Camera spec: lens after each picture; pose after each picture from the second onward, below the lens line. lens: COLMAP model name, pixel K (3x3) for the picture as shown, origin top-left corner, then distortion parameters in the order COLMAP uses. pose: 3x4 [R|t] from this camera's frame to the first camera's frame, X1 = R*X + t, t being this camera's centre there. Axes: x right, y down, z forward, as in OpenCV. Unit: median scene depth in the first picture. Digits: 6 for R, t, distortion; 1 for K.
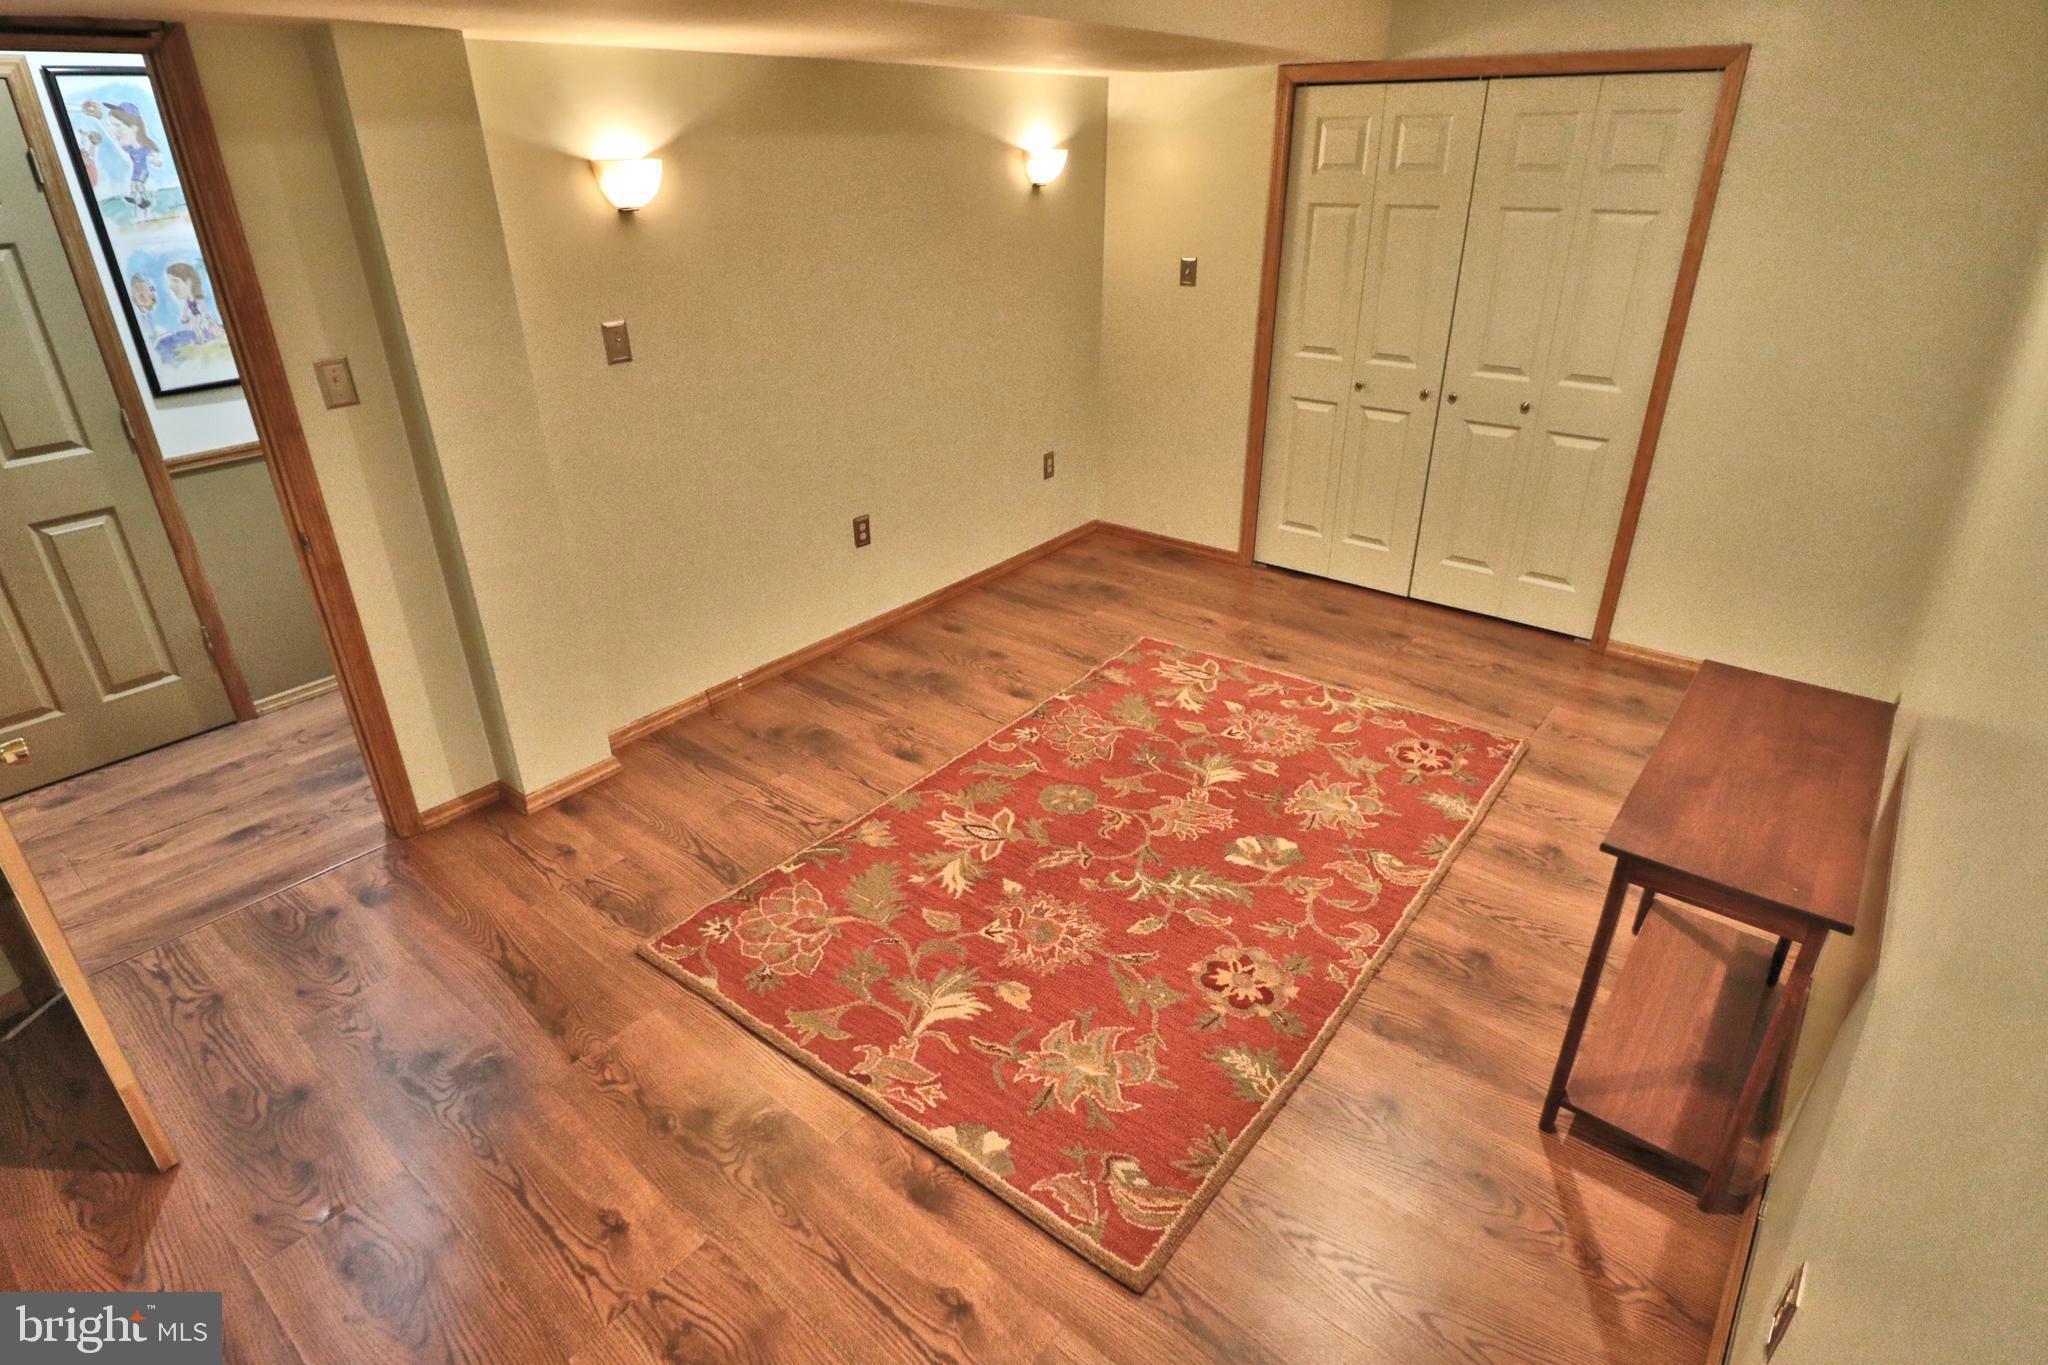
lens RADIAL K [[1058.5, 0, 1035.4], [0, 1058.5, 671.9], [0, 0, 1]] dist [0.000537, -0.013662]
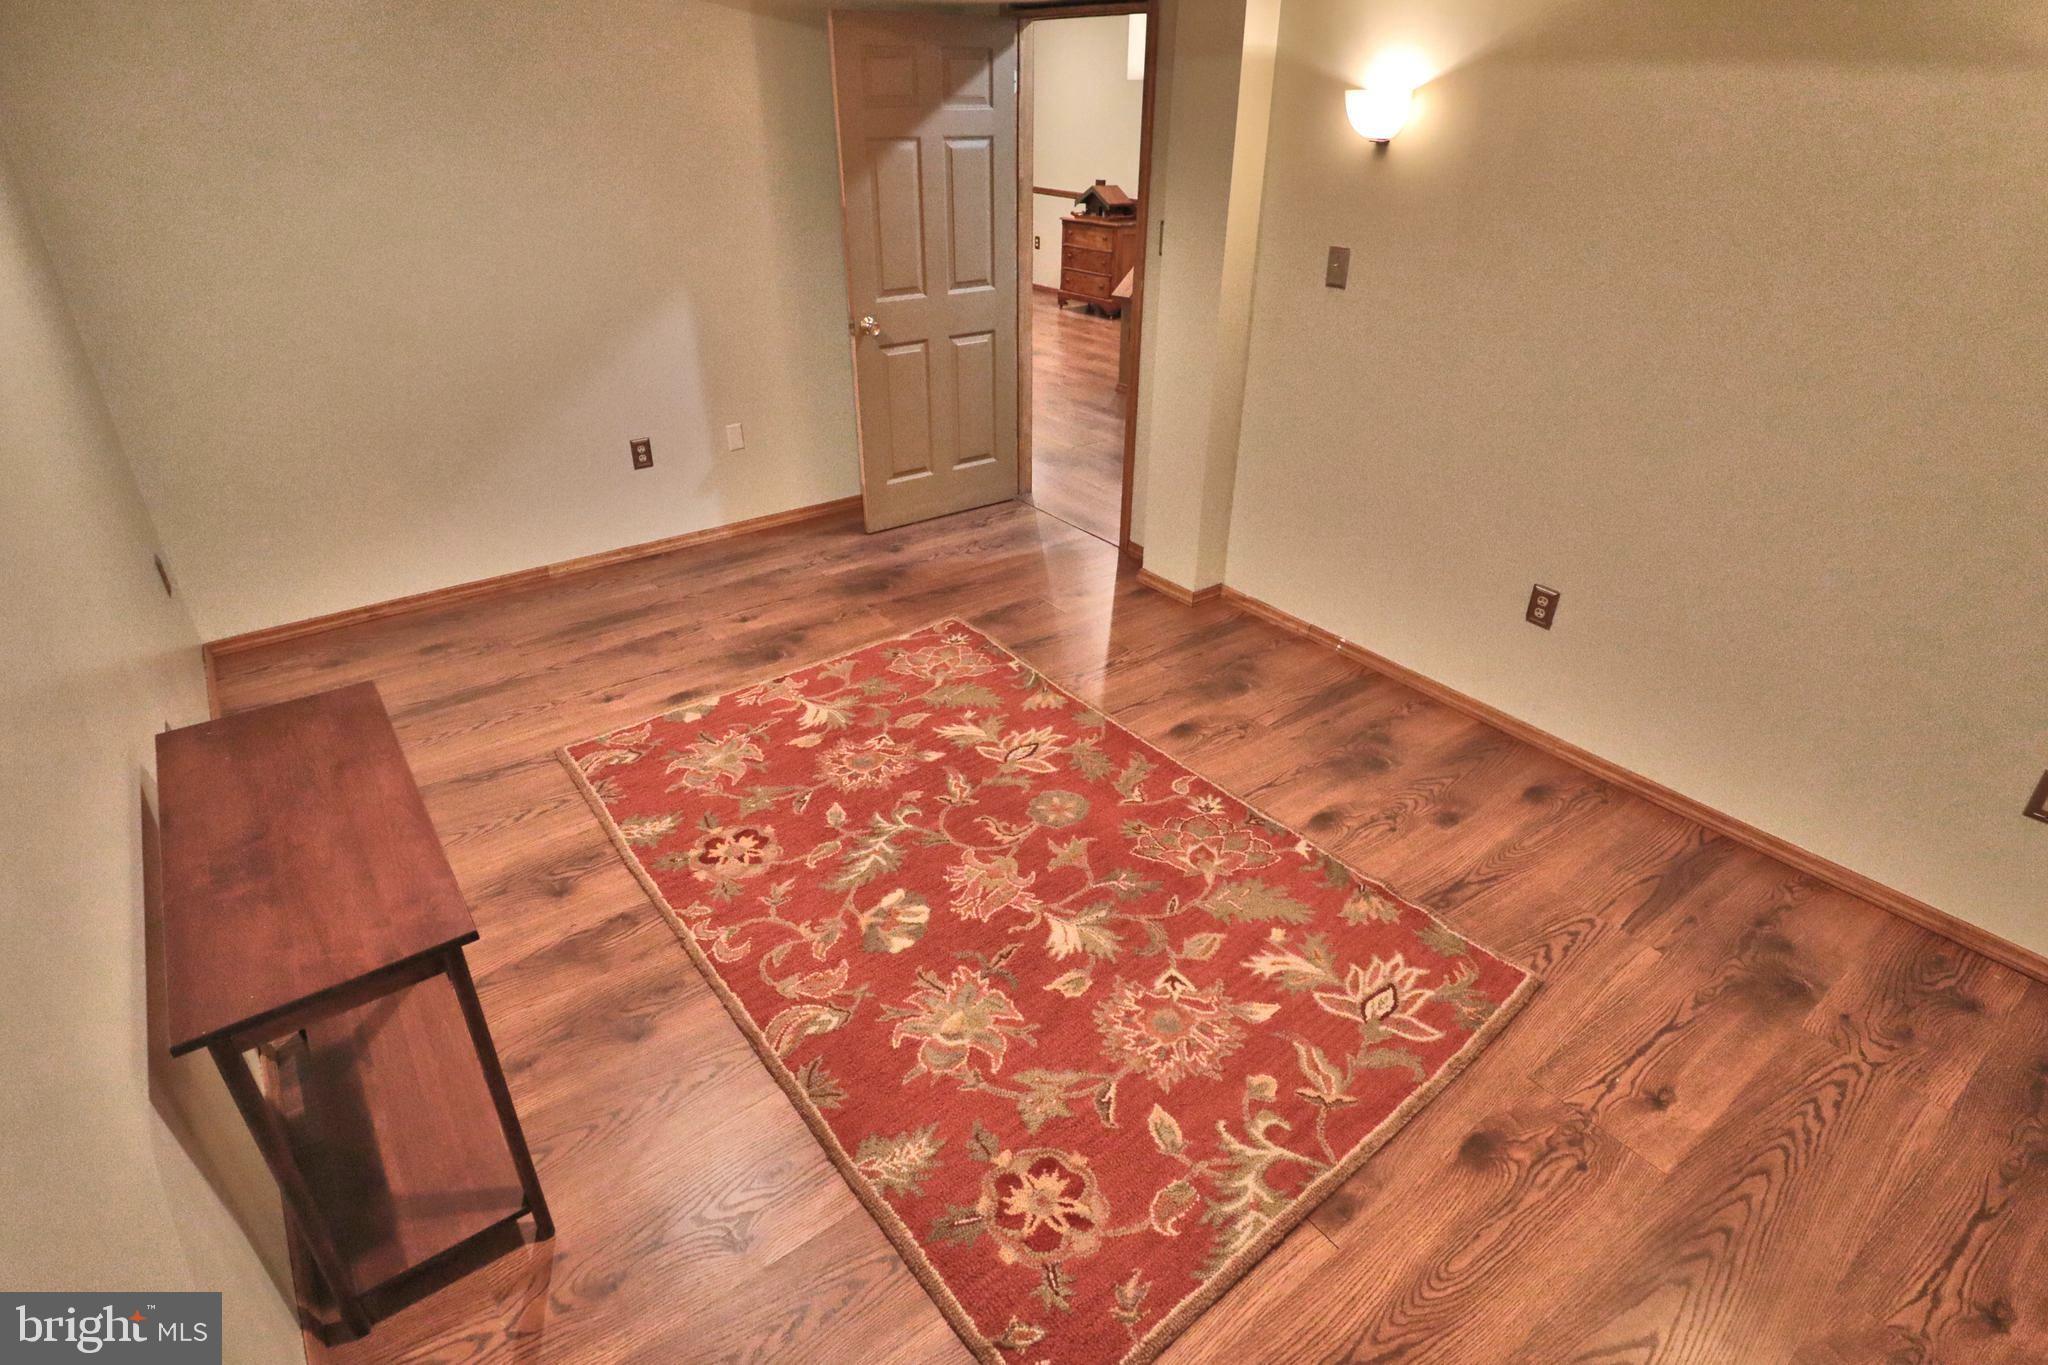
lens RADIAL K [[1058.5, 0, 1037.6], [0, 1058.5, 678.5], [0, 0, 1]] dist [0.000537, -0.013662]
pose [[-0.243016, 0.480963, -0.842388, 0.792361], [-0.436096, 0.721541, 0.537772, -0.469900], [0.866466, 0.498049, 0.034401, 0.942618]]
